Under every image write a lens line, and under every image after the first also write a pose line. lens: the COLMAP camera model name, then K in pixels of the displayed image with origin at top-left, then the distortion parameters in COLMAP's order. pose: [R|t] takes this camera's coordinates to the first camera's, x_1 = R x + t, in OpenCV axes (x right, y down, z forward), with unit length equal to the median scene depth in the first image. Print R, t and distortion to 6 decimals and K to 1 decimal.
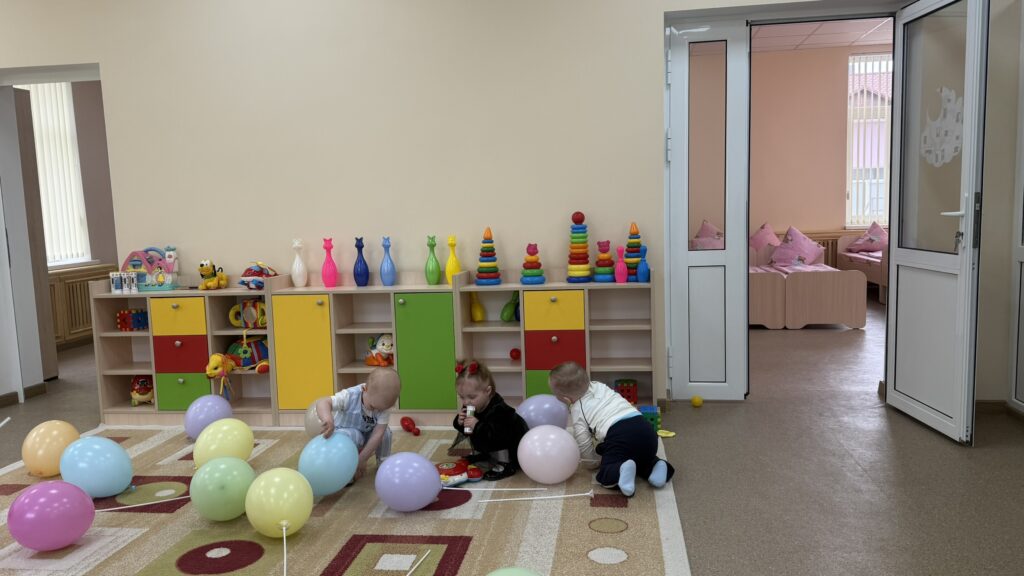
lens RADIAL K [[768.6, 0, 512.6], [0, 768.6, 289.0], [0, 0, 1]] dist [0.046586, -0.096087]
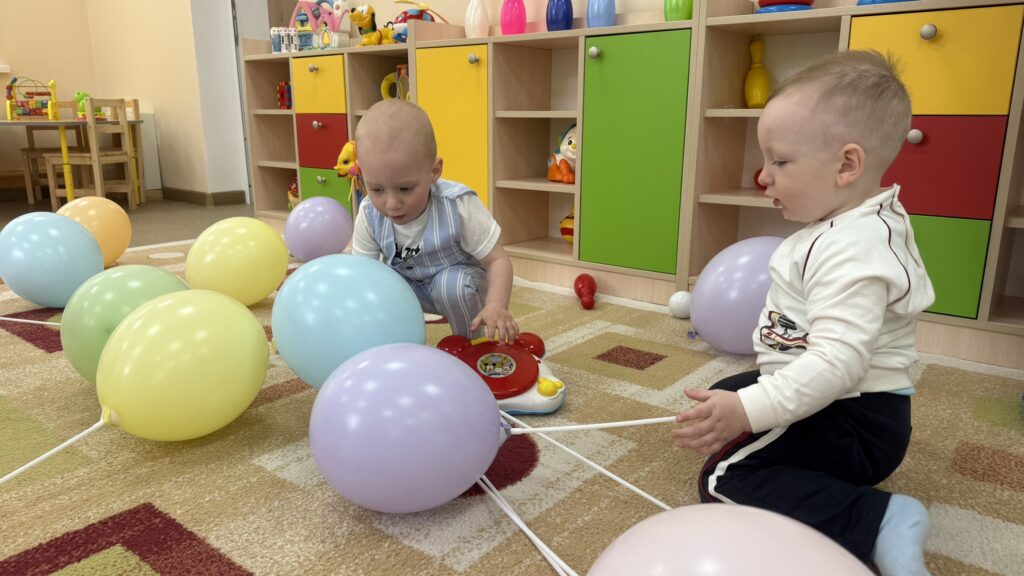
lens RADIAL K [[708.3, 0, 509.9], [0, 708.3, 293.9], [0, 0, 1]] dist [0.039285, -0.011012]
pose [[0.858313, 0.168473, -0.484681, 0.062031], [-0.092539, 0.979899, 0.176734, 0.091512], [0.504714, -0.106841, 0.856650, 0.517217]]
